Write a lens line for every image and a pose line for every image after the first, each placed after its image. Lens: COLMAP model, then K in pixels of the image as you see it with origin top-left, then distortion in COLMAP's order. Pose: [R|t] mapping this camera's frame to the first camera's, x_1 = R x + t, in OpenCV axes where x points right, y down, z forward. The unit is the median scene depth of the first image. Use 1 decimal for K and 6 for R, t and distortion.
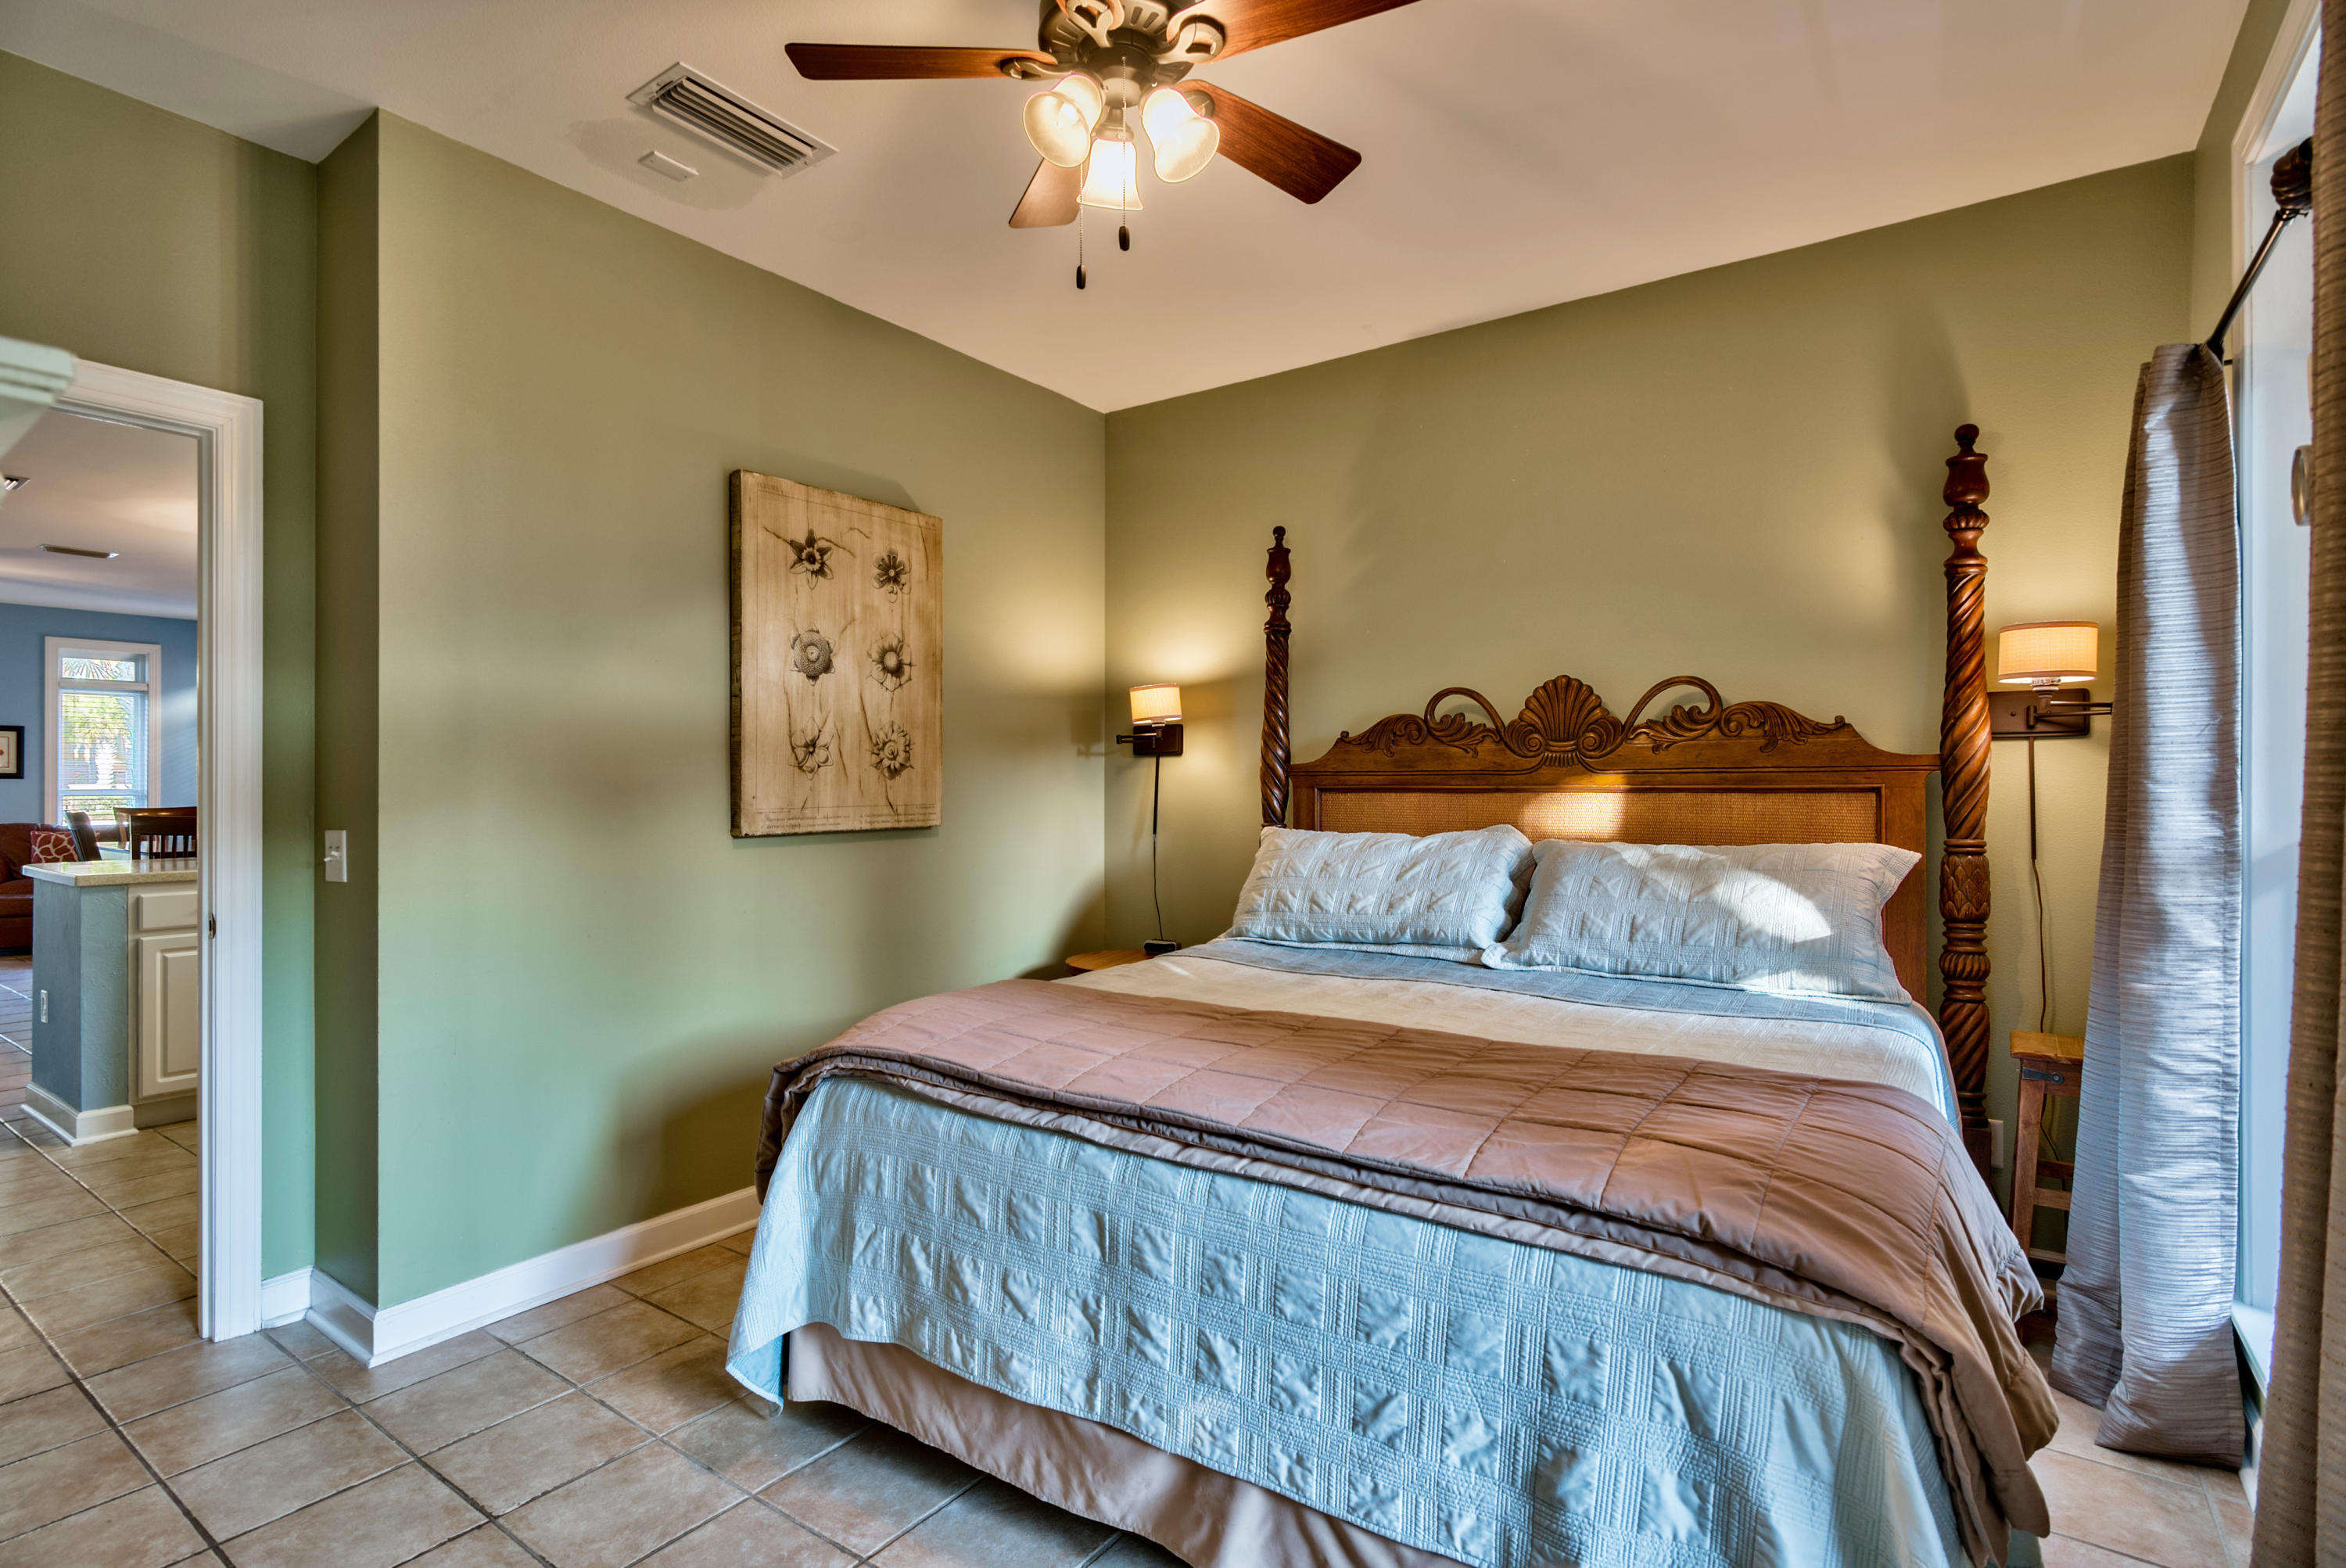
lens RADIAL K [[1136.0, 0, 1165.6], [0, 1136.0, 782.9], [0, 0, 1]] dist [-0.009355, 0.001657]
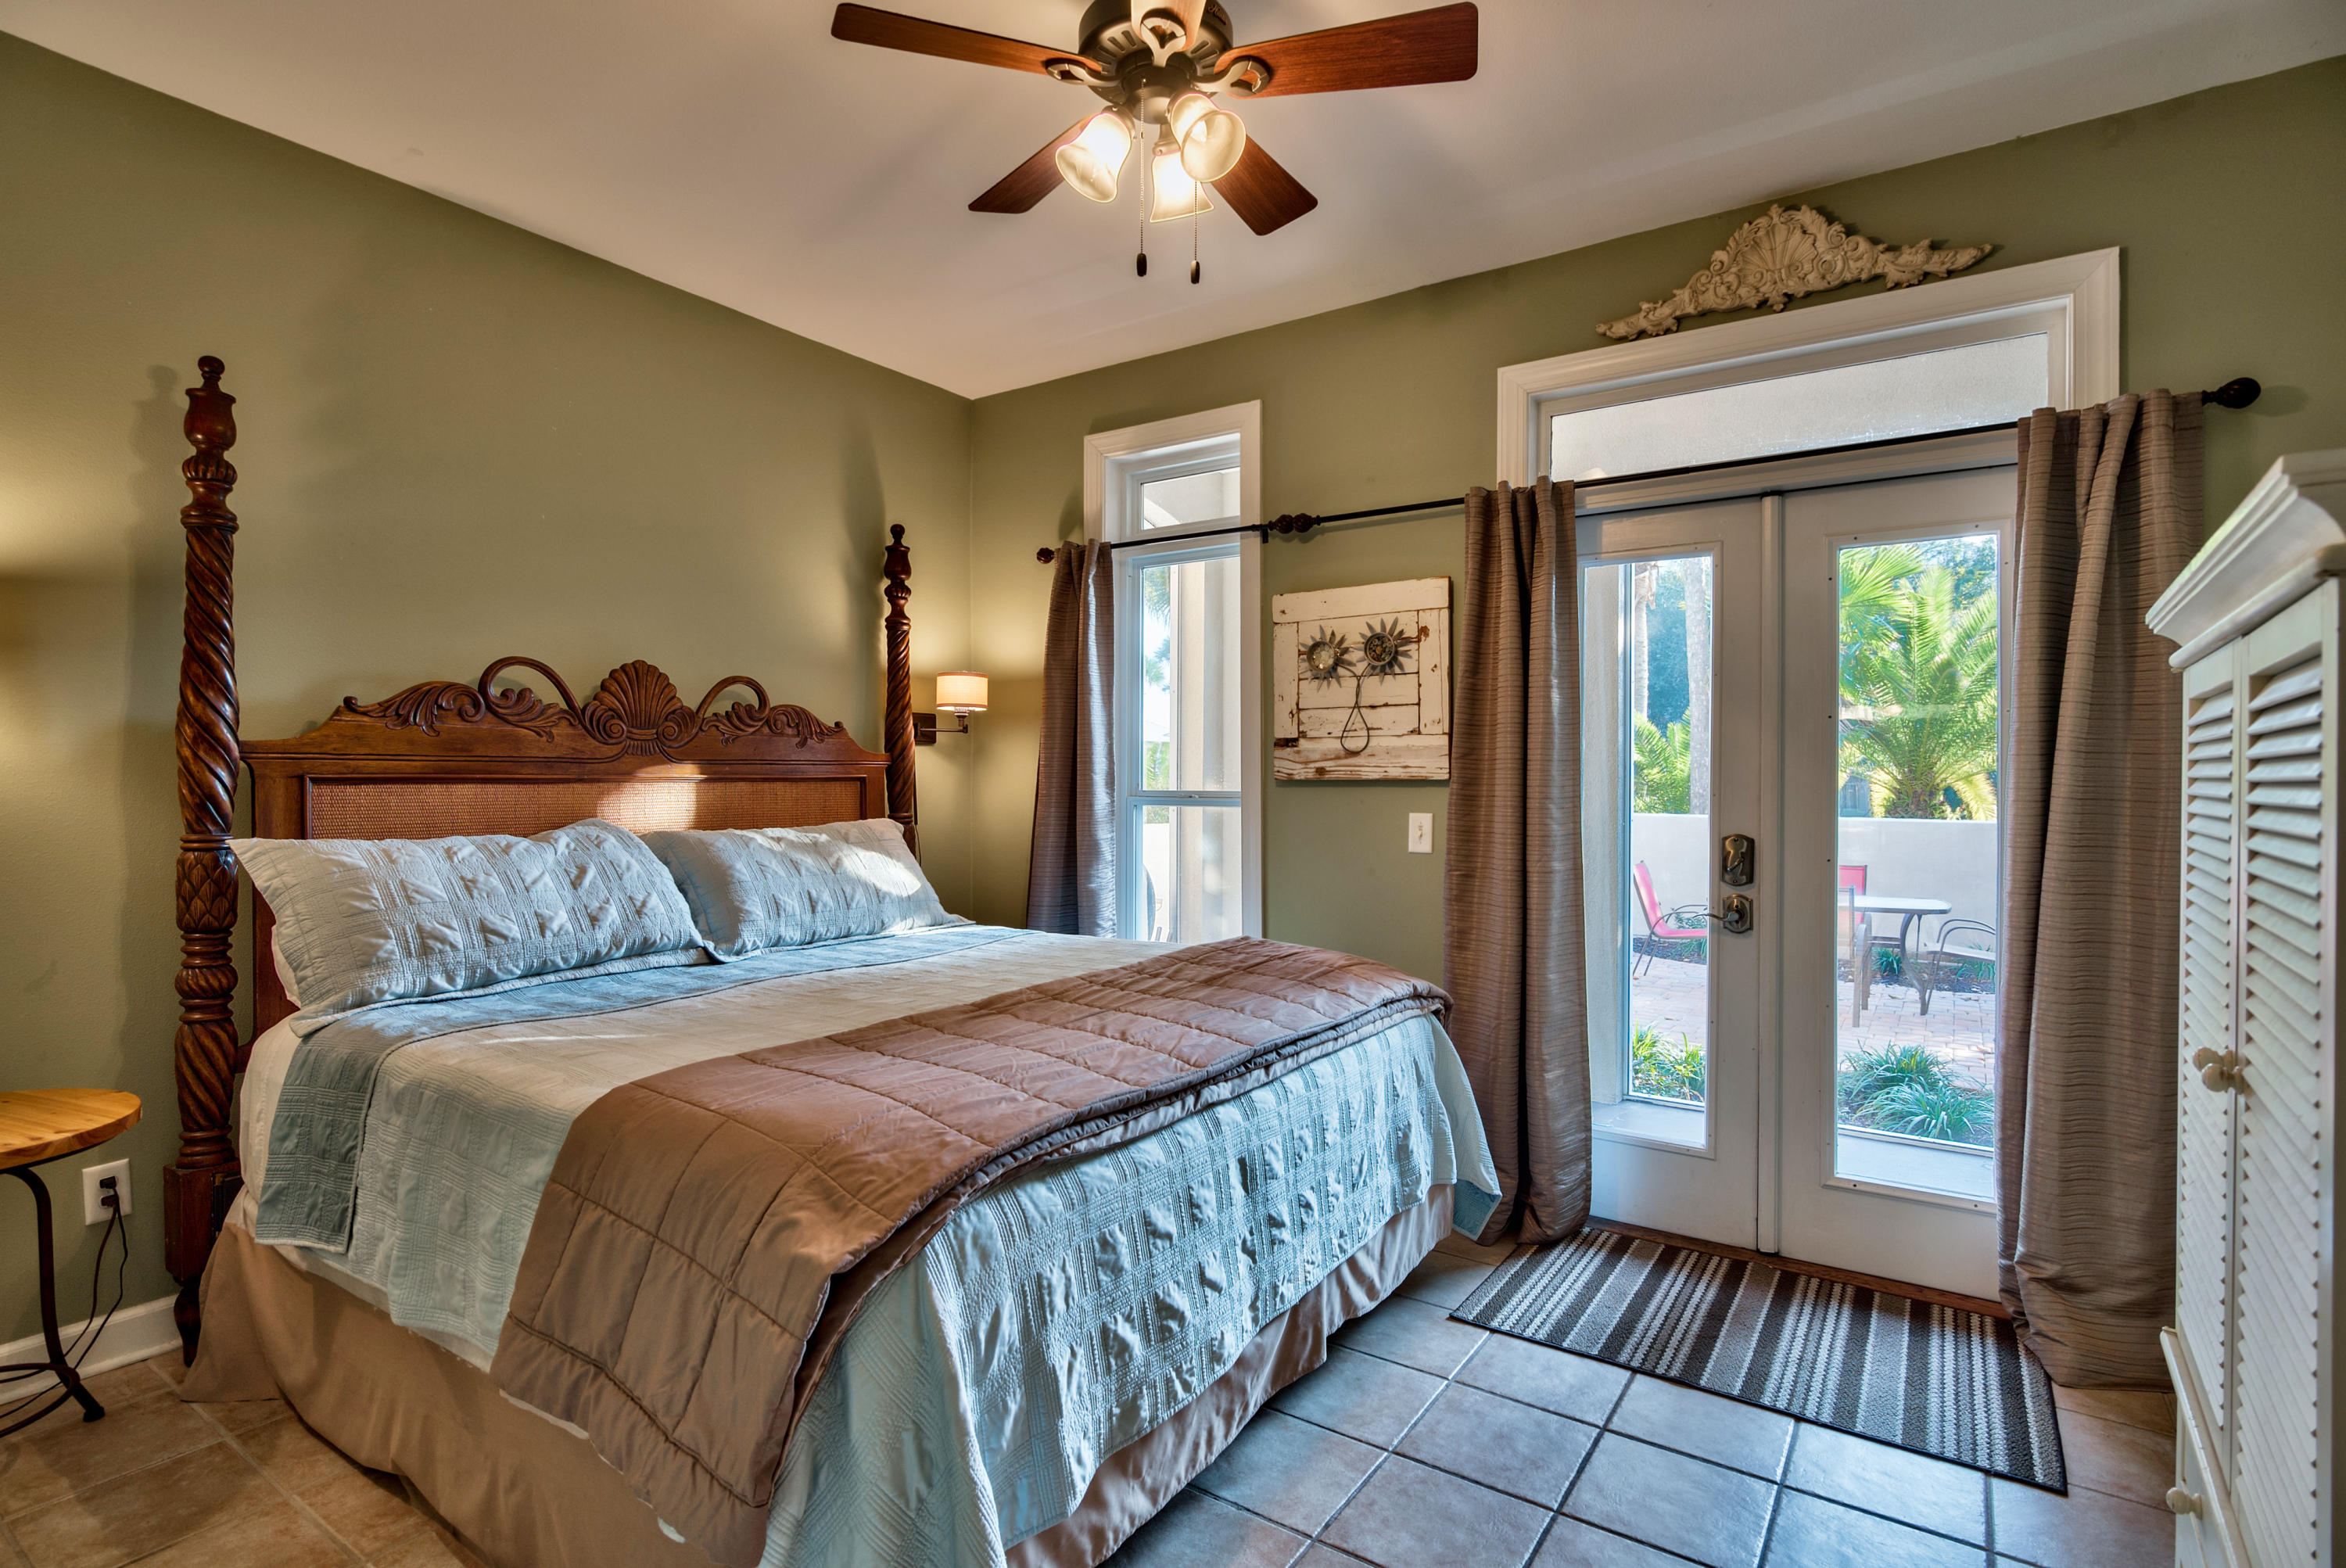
lens RADIAL K [[1136.0, 0, 1165.6], [0, 1136.0, 782.9], [0, 0, 1]] dist [-0.009355, 0.001657]
pose [[-0.016588, -0.004027, 0.999854, -0.645670], [-0.006604, 0.999971, 0.003918, 0.002408], [-0.999841, -0.006538, -0.016614, 0.598203]]
